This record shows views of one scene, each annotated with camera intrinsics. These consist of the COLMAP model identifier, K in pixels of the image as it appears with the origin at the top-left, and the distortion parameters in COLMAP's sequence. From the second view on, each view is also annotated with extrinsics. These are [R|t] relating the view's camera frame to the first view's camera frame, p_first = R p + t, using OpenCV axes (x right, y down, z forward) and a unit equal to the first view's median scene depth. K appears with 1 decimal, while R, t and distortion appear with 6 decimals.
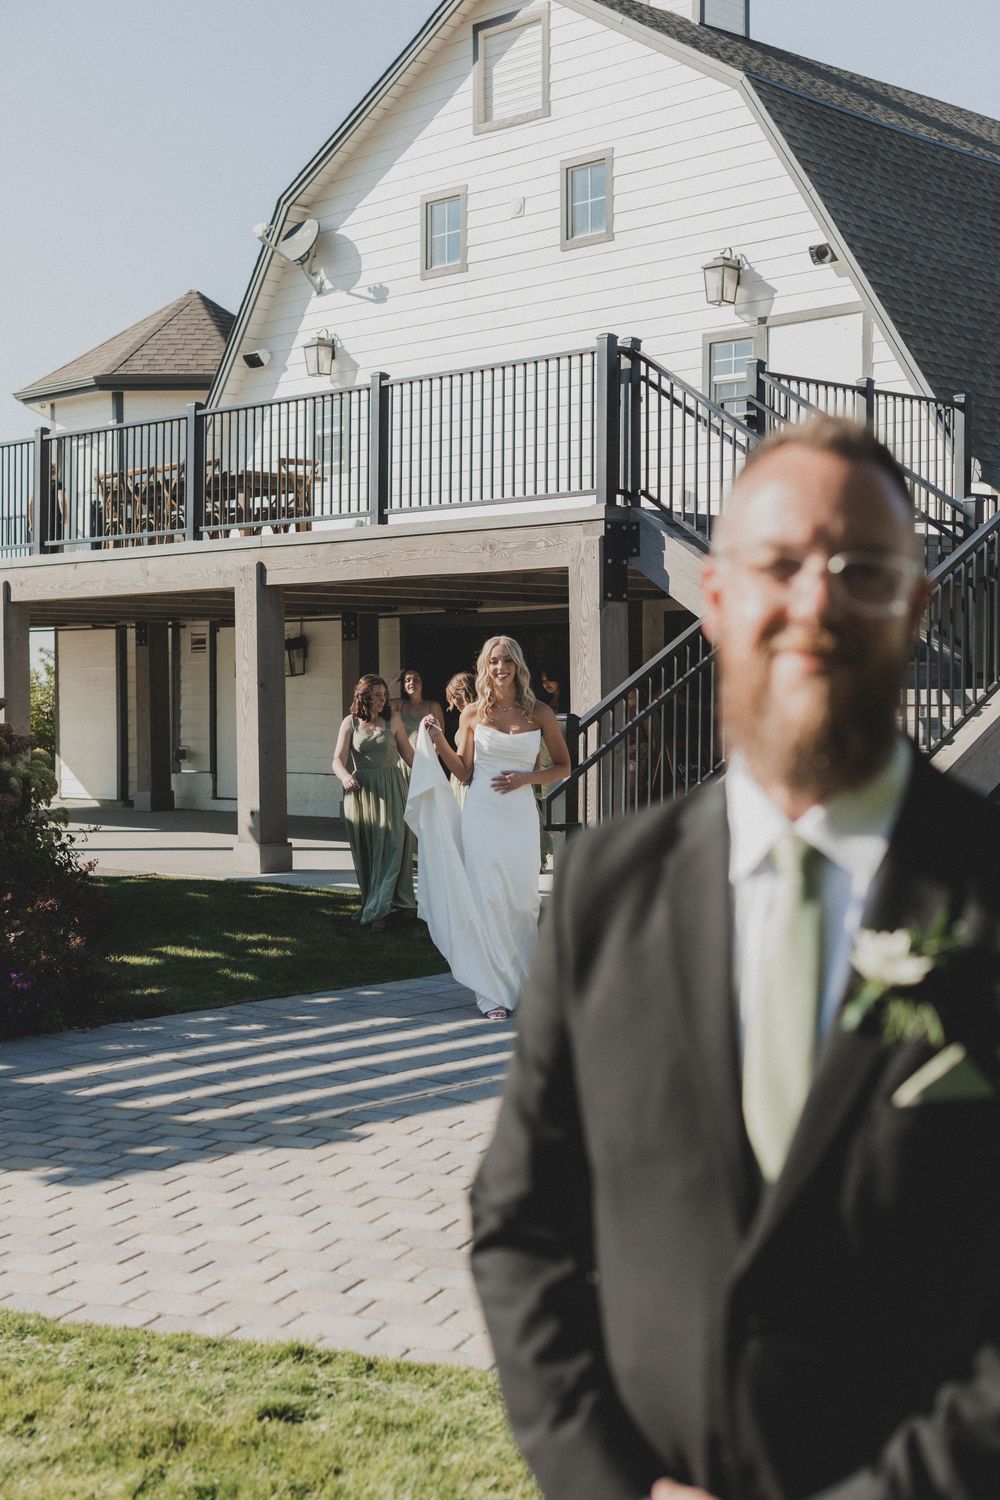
lens RADIAL K [[2056.7, 0, 500.0], [0, 2056.7, 750.0], [0, 0, 1]] dist [-0.010978, -0.065874]
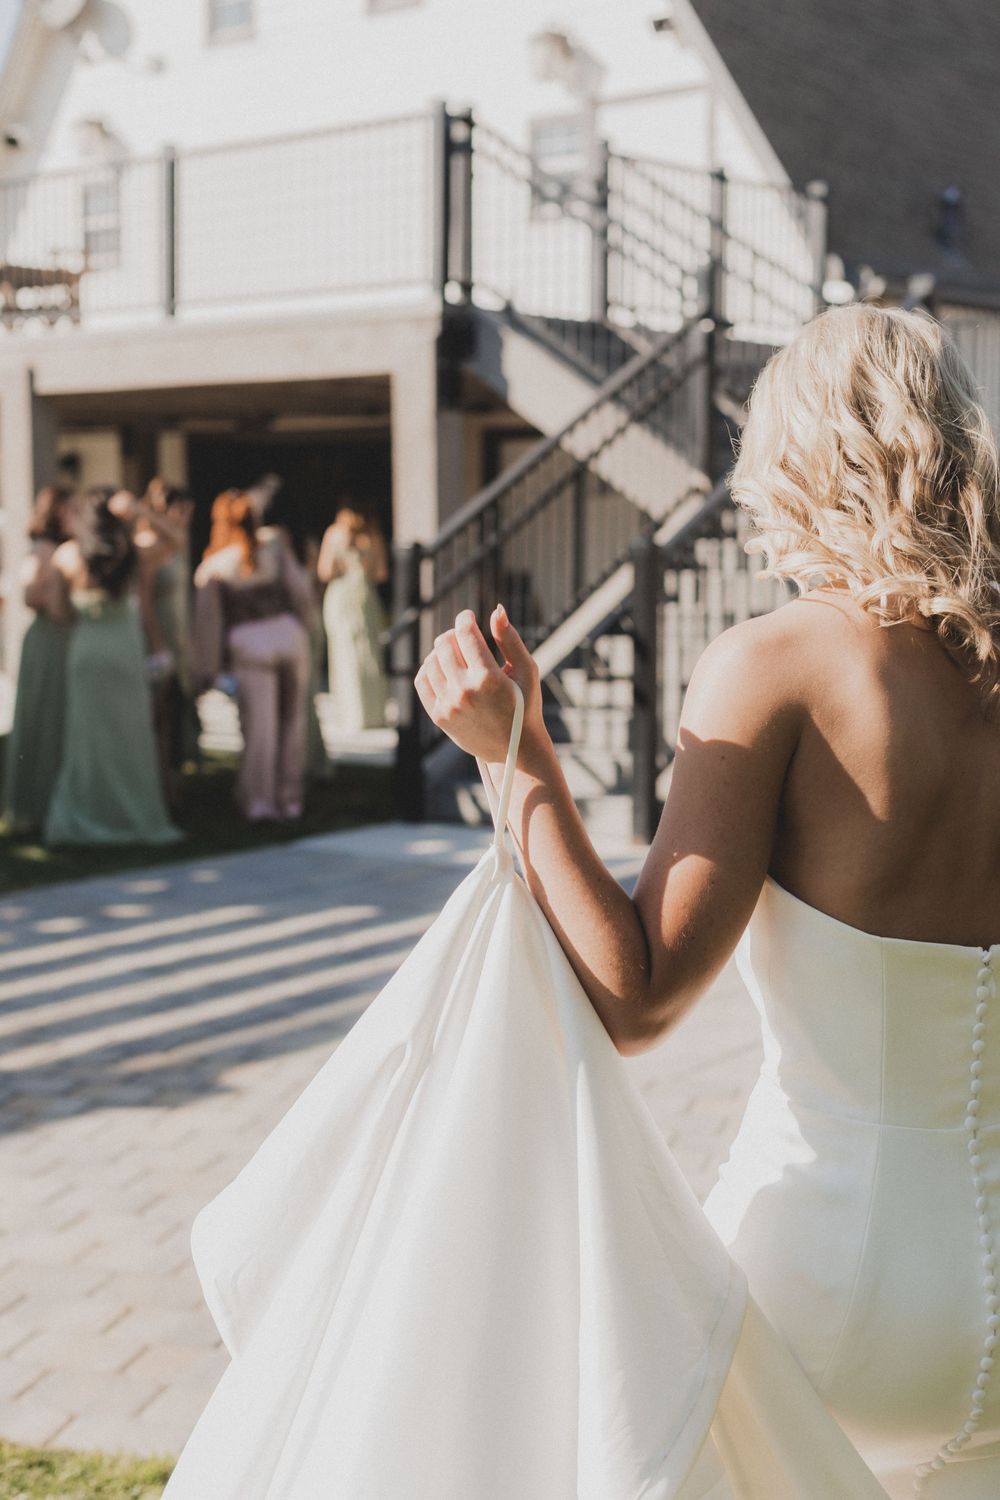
lens RADIAL K [[2056.7, 0, 500.0], [0, 2056.7, 750.0], [0, 0, 1]] dist [-0.010978, -0.065874]
pose [[0.993316, -0.012570, 0.114742, -0.020966], [0.002931, 0.996479, 0.083791, -0.002246], [-0.115392, -0.082894, 0.989855, 0.108827]]
